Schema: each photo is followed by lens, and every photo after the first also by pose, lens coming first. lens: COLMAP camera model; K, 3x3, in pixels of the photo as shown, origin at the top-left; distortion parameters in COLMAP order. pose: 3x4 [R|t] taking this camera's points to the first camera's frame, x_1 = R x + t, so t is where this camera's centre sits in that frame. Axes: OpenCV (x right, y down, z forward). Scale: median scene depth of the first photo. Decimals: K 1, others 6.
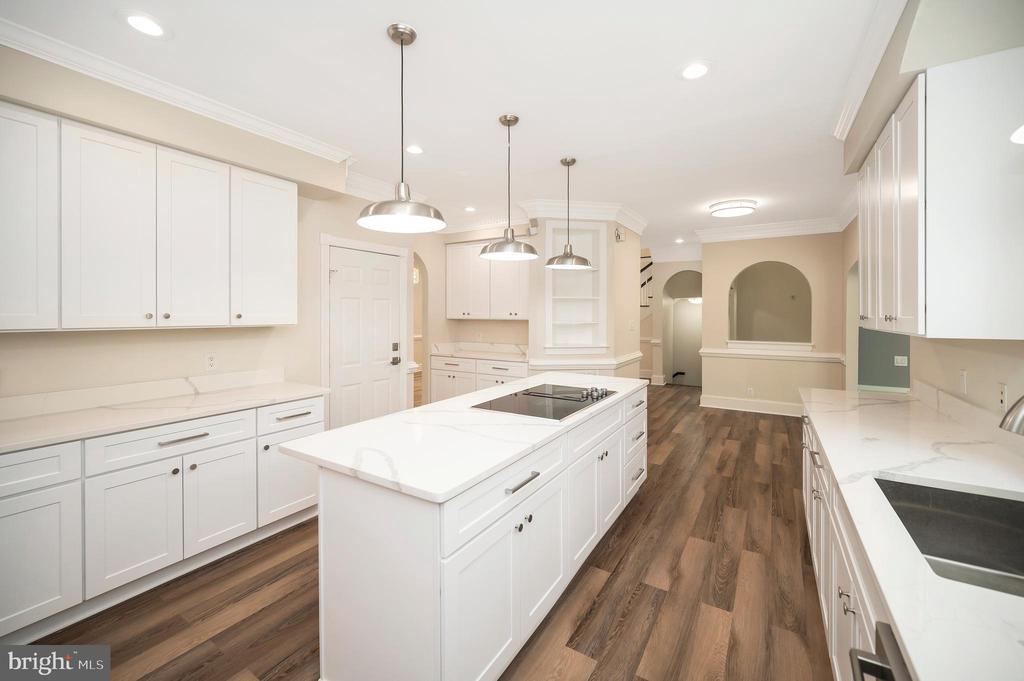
lens RADIAL K [[410.9, 0, 517.1], [0, 410.9, 321.0], [0, 0, 1]] dist [-0.001684, 0.000174]
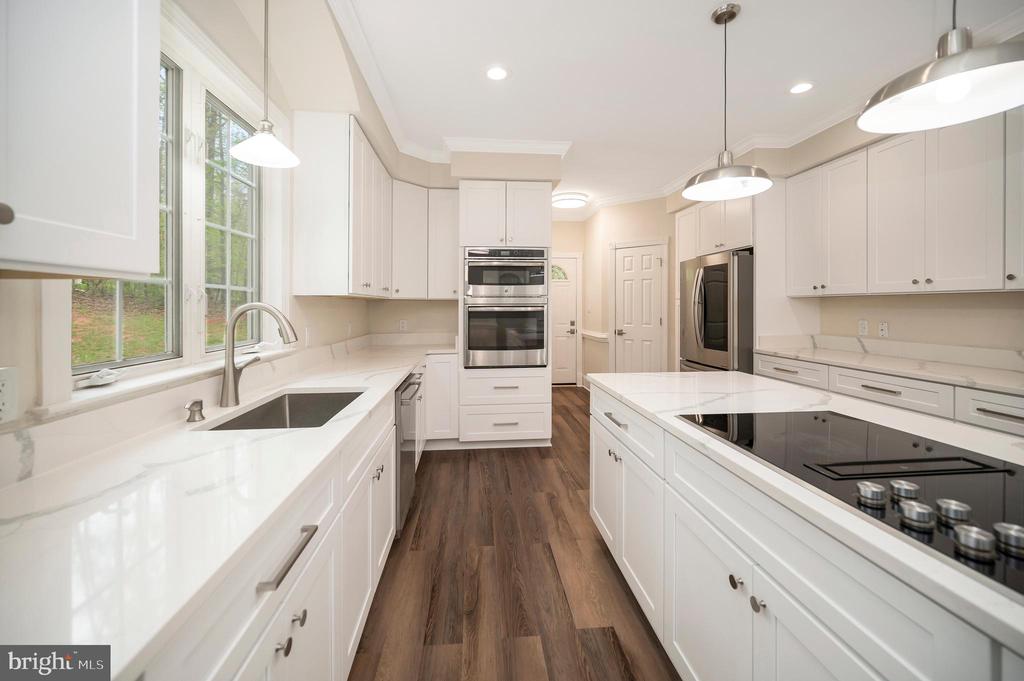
lens RADIAL K [[410.9, 0, 515.3], [0, 410.9, 307.6], [0, 0, 1]] dist [-0.001684, 0.000174]
pose [[-0.787461, 0.006438, -0.616331, 0.611346], [-0.006108, 0.999815, 0.018247, 0.039768], [0.616334, 0.018133, -0.787276, 1.126980]]
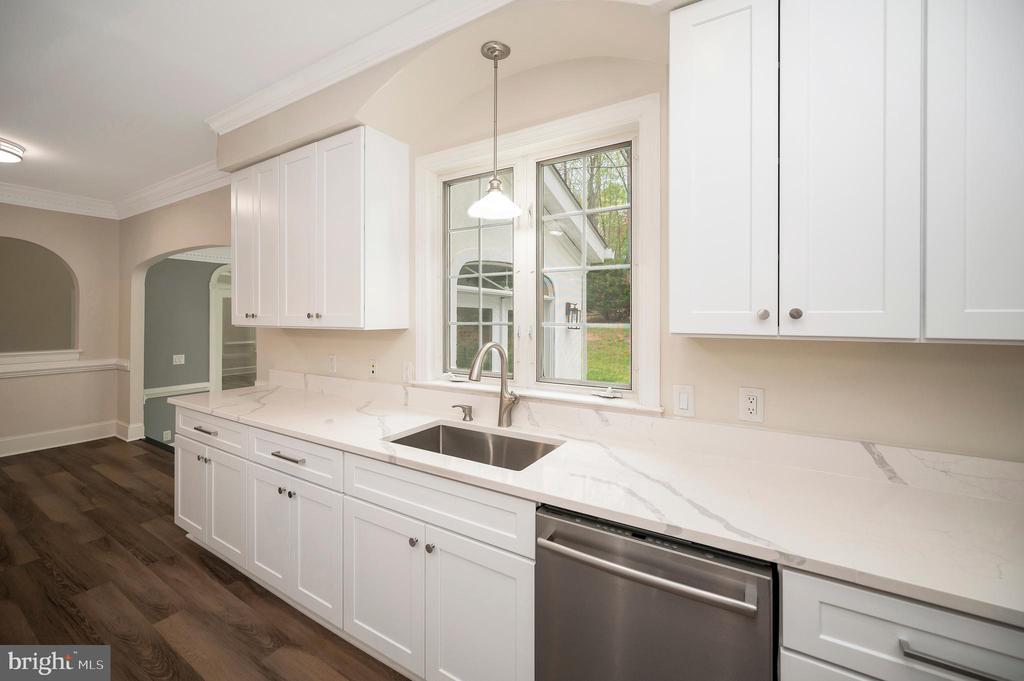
lens RADIAL K [[410.9, 0, 509.9], [0, 410.9, 318.2], [0, 0, 1]] dist [-0.001684, 0.000174]
pose [[-0.006639, 0.000599, 0.999978, -0.201819], [0.011310, 0.999936, -0.000524, 0.005220], [-0.999914, 0.011306, -0.006645, 0.346399]]
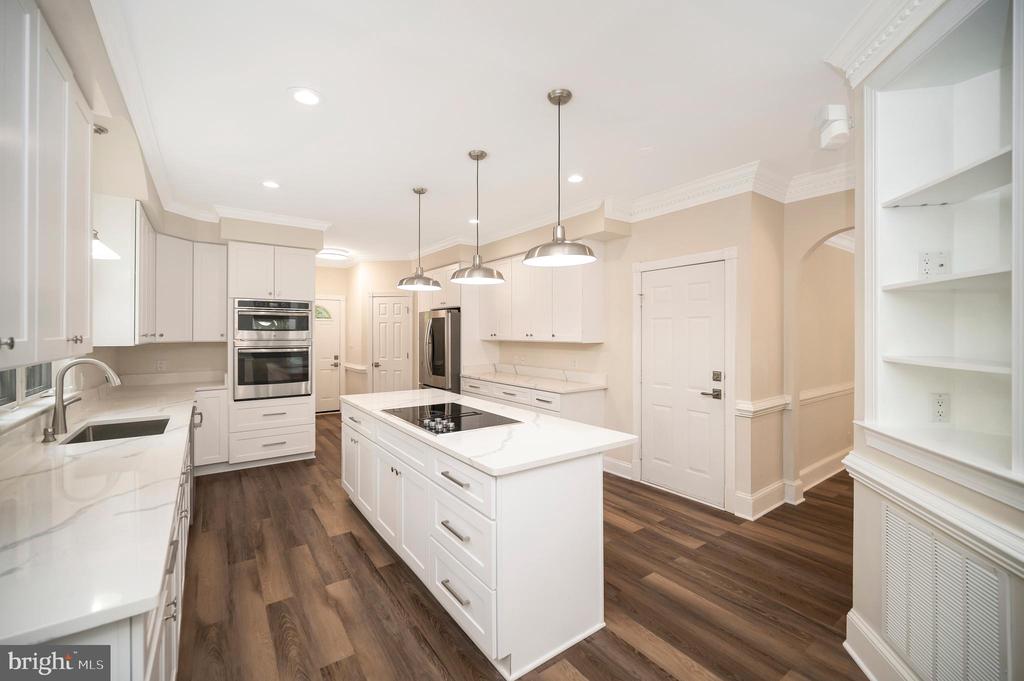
lens RADIAL K [[410.9, 0, 501.8], [0, 410.9, 340.1], [0, 0, 1]] dist [-0.001684, 0.000174]
pose [[-0.386525, 0.013089, -0.922186, 1.011519], [-0.016471, 0.999642, 0.021092, -0.028134], [0.922132, 0.023342, -0.386171, 1.568289]]
